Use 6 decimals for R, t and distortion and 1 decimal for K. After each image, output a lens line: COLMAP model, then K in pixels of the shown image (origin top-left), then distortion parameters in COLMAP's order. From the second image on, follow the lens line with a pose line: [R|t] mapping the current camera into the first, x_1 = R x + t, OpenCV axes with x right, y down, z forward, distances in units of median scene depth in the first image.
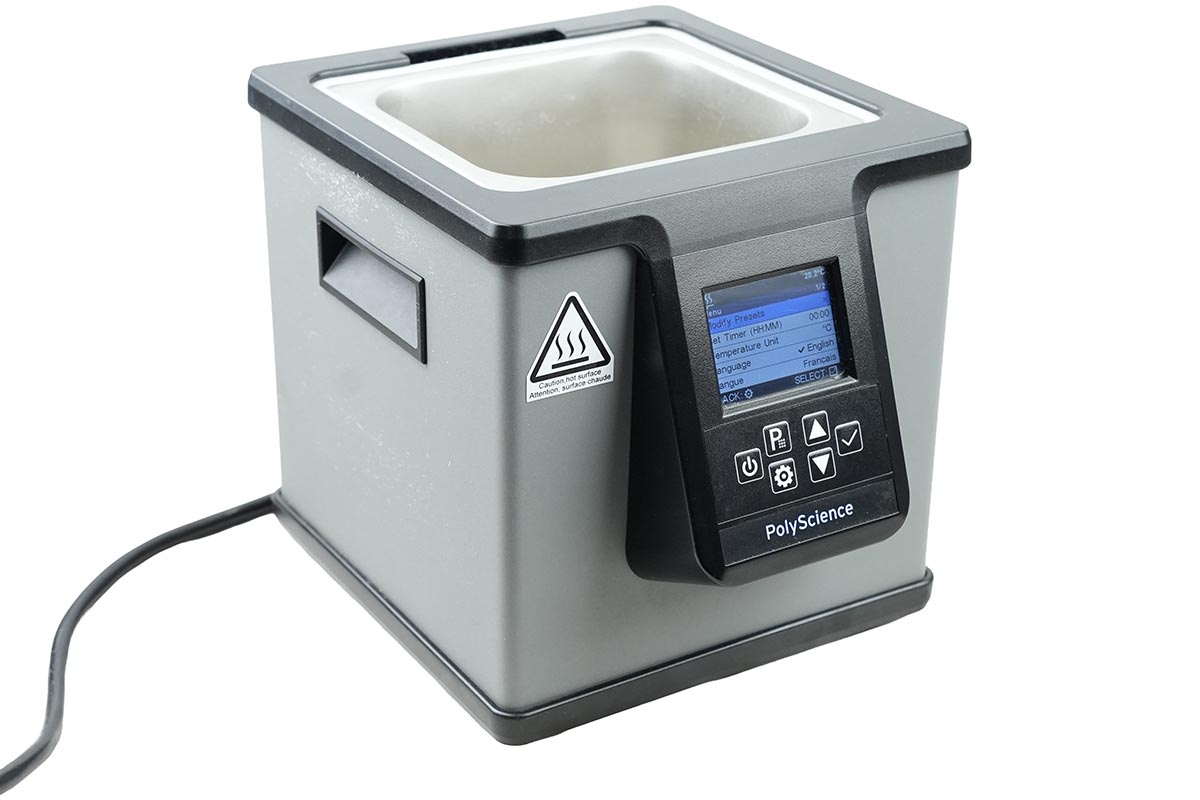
lens RADIAL K [[2140.6, 0, 600.0], [0, 2140.6, 400.0], [0, 0, 1]] dist [-0.213244, 0.011276]
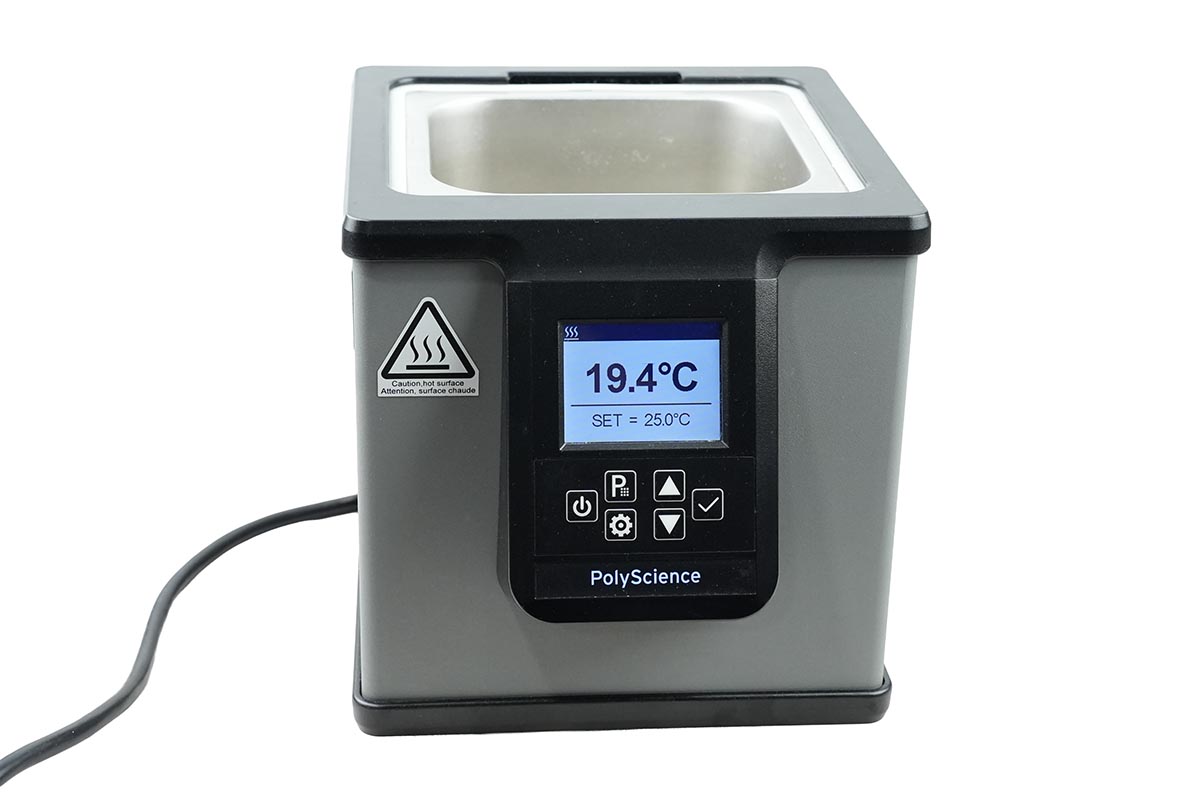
lens RADIAL K [[2140.6, 0, 600.0], [0, 2140.6, 400.0], [0, 0, 1]] dist [-0.213244, 0.011276]
pose [[0.889072, 0.183454, -0.419399, 0.476176], [-0.203528, 0.979064, -0.003190, -0.015215], [0.410034, 0.088196, 0.907796, 0.105576]]
